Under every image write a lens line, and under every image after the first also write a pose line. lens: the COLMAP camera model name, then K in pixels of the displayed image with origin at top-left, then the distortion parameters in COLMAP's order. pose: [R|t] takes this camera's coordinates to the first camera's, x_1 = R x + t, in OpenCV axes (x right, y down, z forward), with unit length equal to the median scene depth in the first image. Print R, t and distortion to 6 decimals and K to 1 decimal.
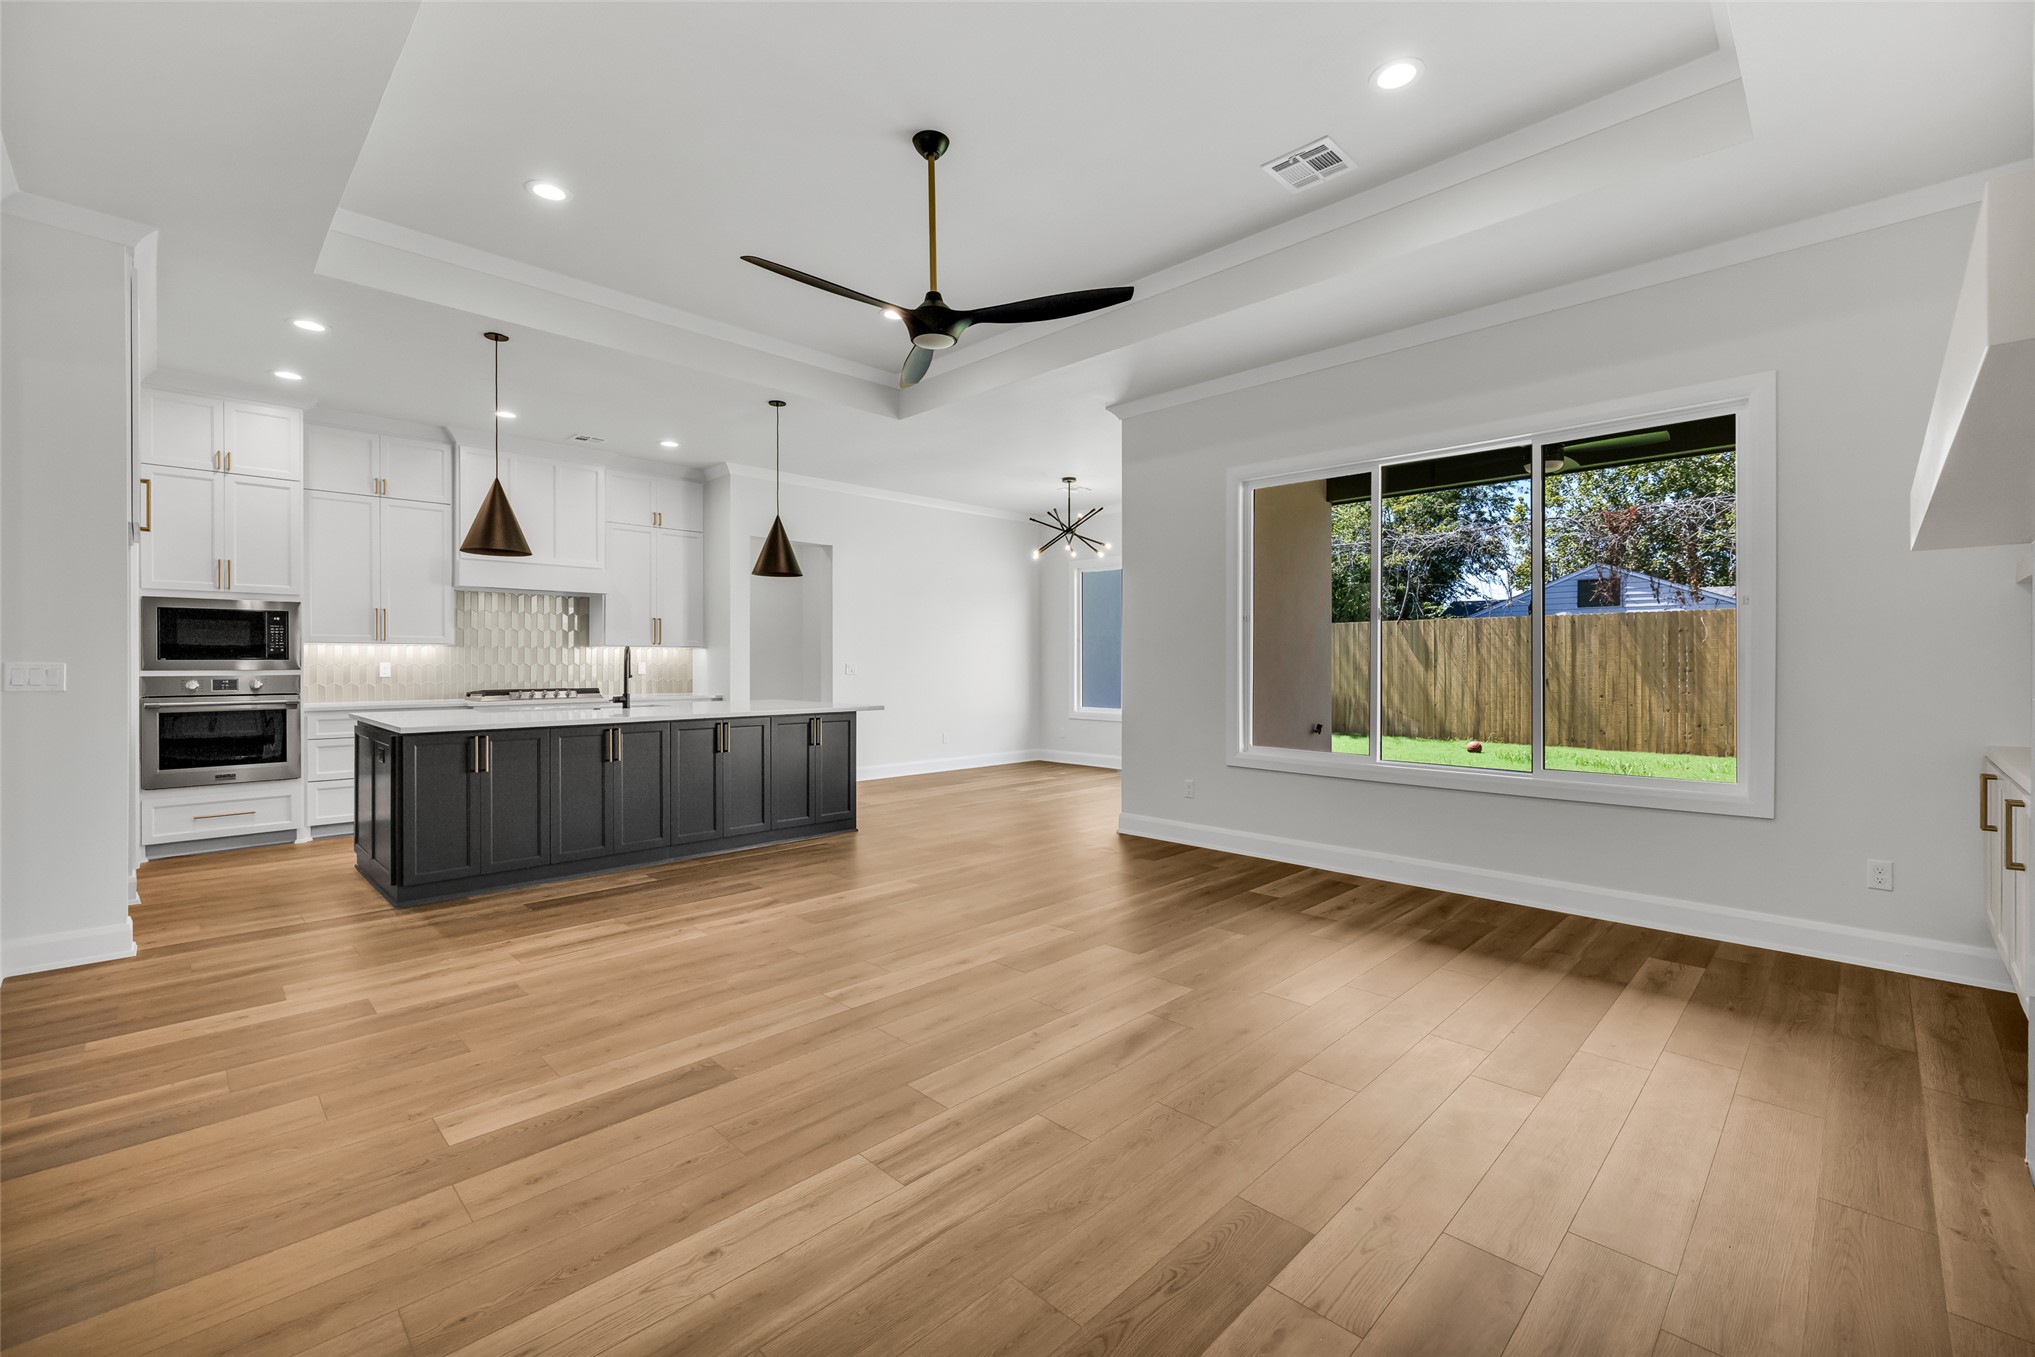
lens RADIAL K [[854.6, 0, 1016.3], [0, 854.6, 668.8], [0, 0, 1]] dist [-0.001720, 0.000533]
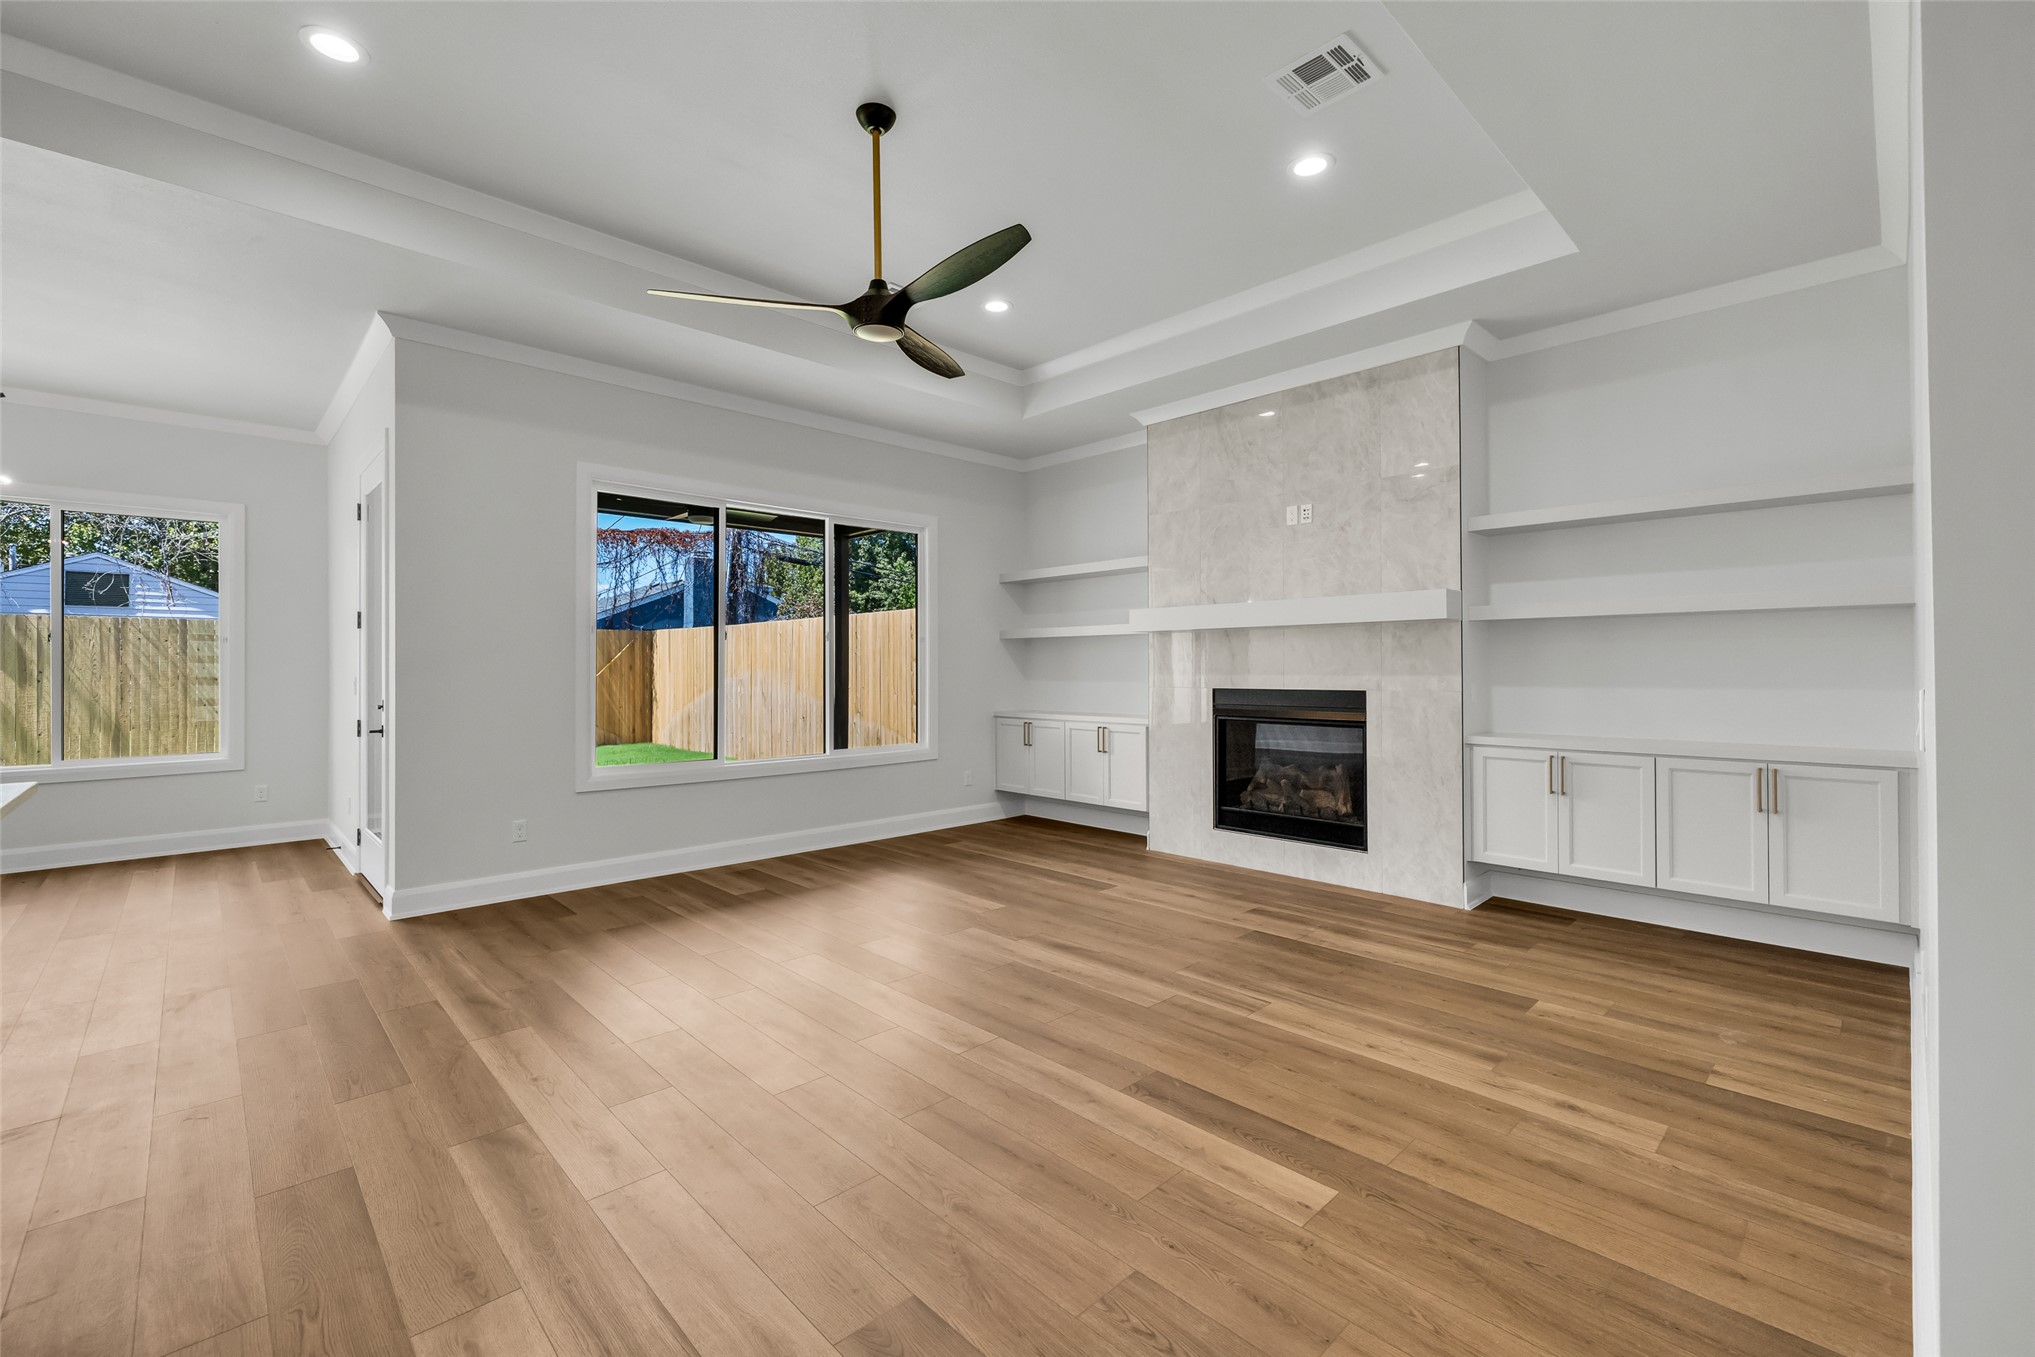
lens RADIAL K [[854.6, 0, 1016.3], [0, 854.6, 668.8], [0, 0, 1]] dist [-0.001720, 0.000533]
pose [[0.020824, 0.000484, 0.999783, -1.103209], [0.011096, 0.999938, -0.000716, -0.019516], [-0.999722, 0.011109, 0.020817, 0.905711]]
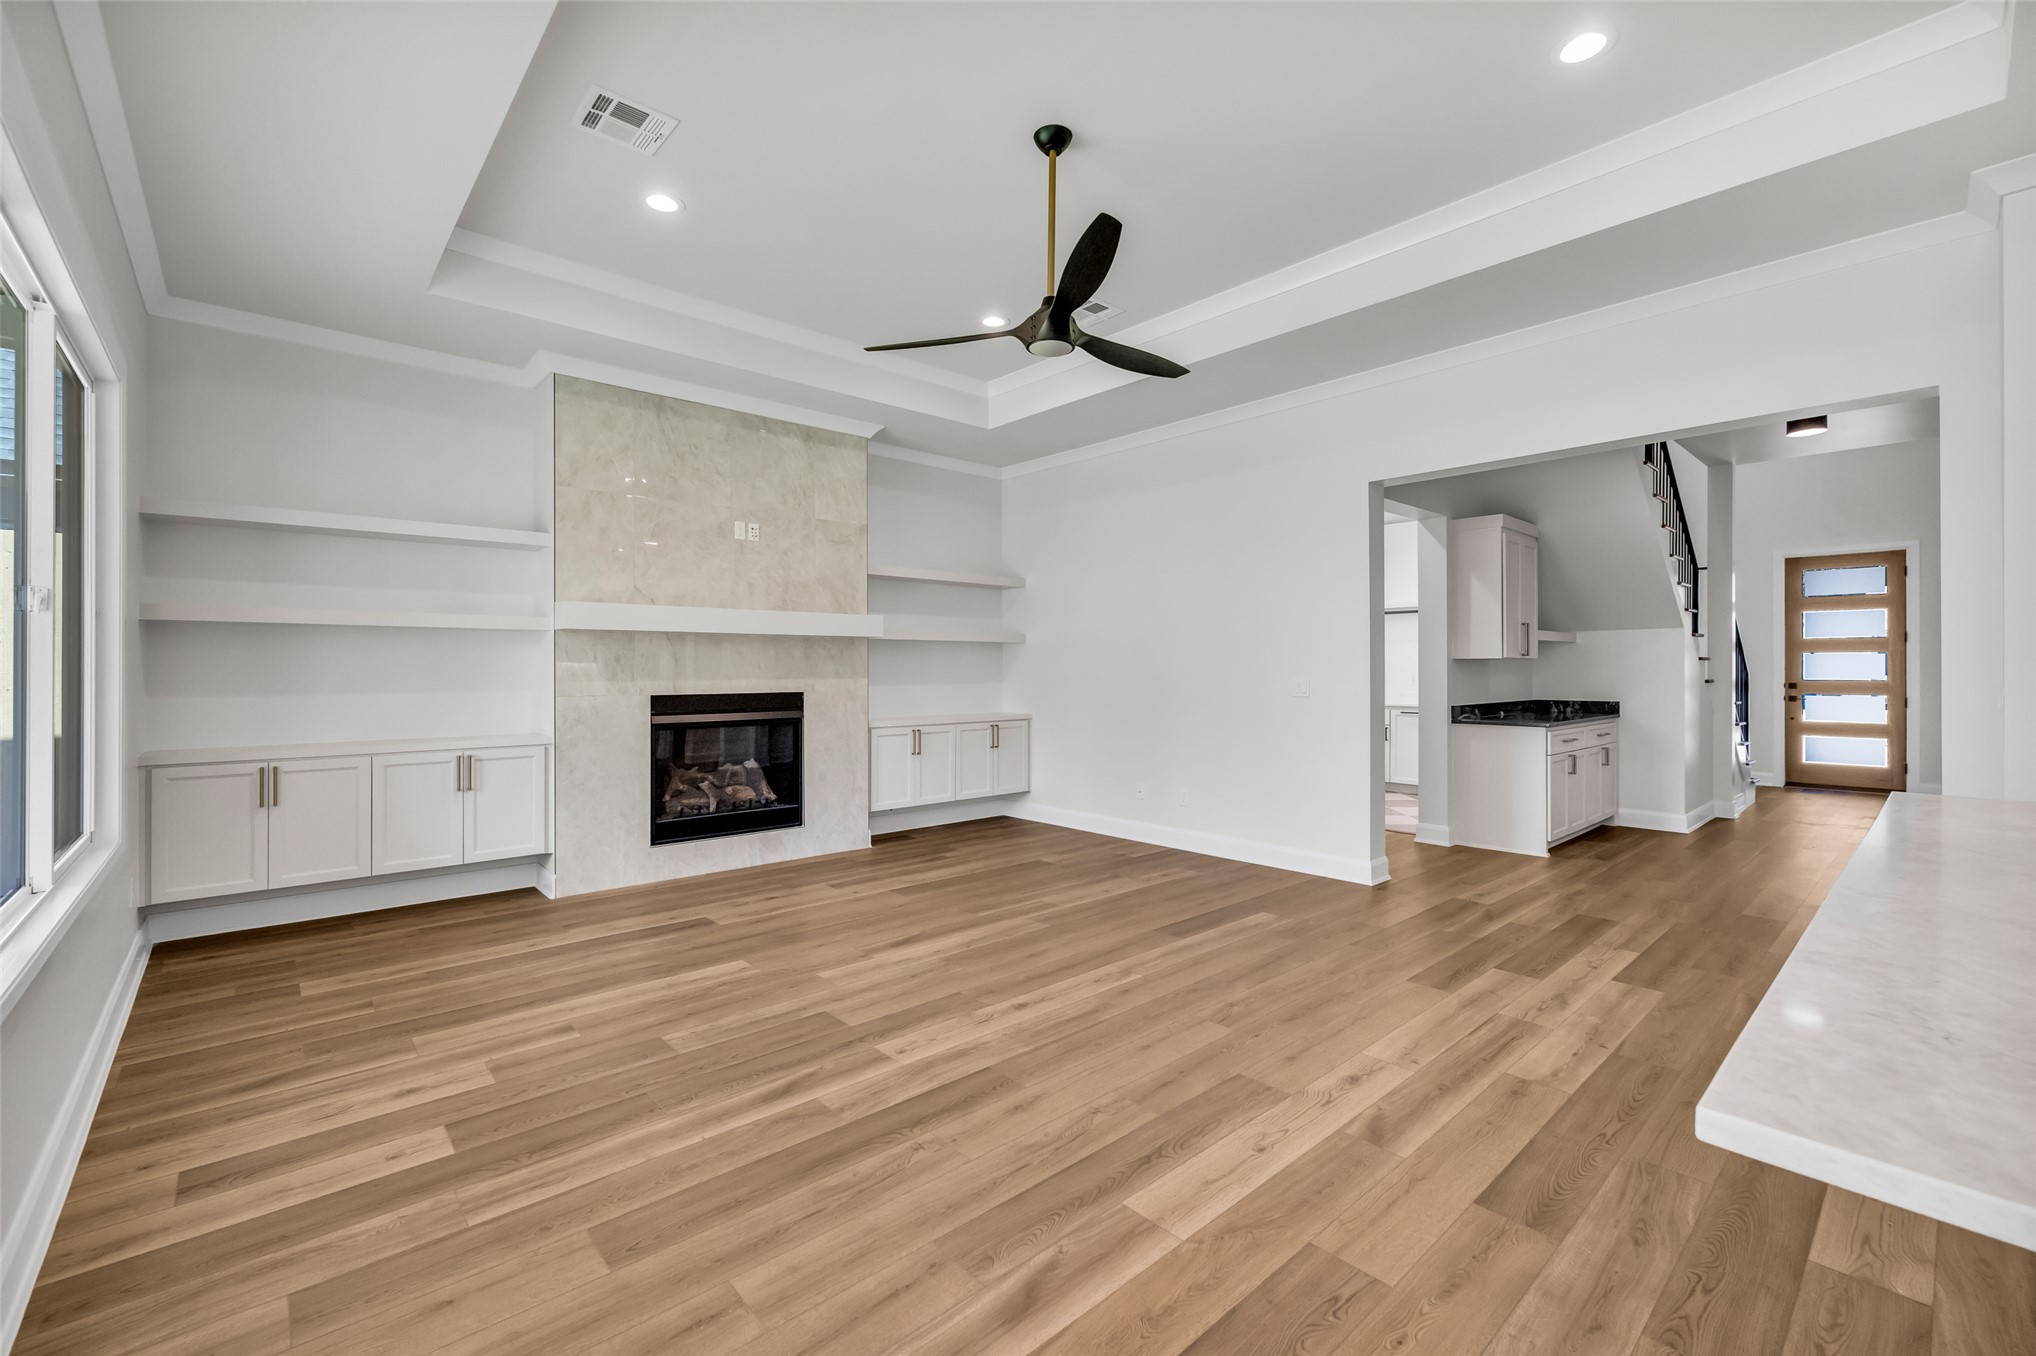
lens RADIAL K [[852.4, 0, 1016.0], [0, 852.4, 667.0], [0, 0, 1]] dist [0.000251, 0.000358]
pose [[-0.998318, 0.001676, 0.057952, -0.122724], [0.002016, 0.999981, 0.005811, -0.037641], [-0.057941, 0.005918, -0.998302, 2.118620]]
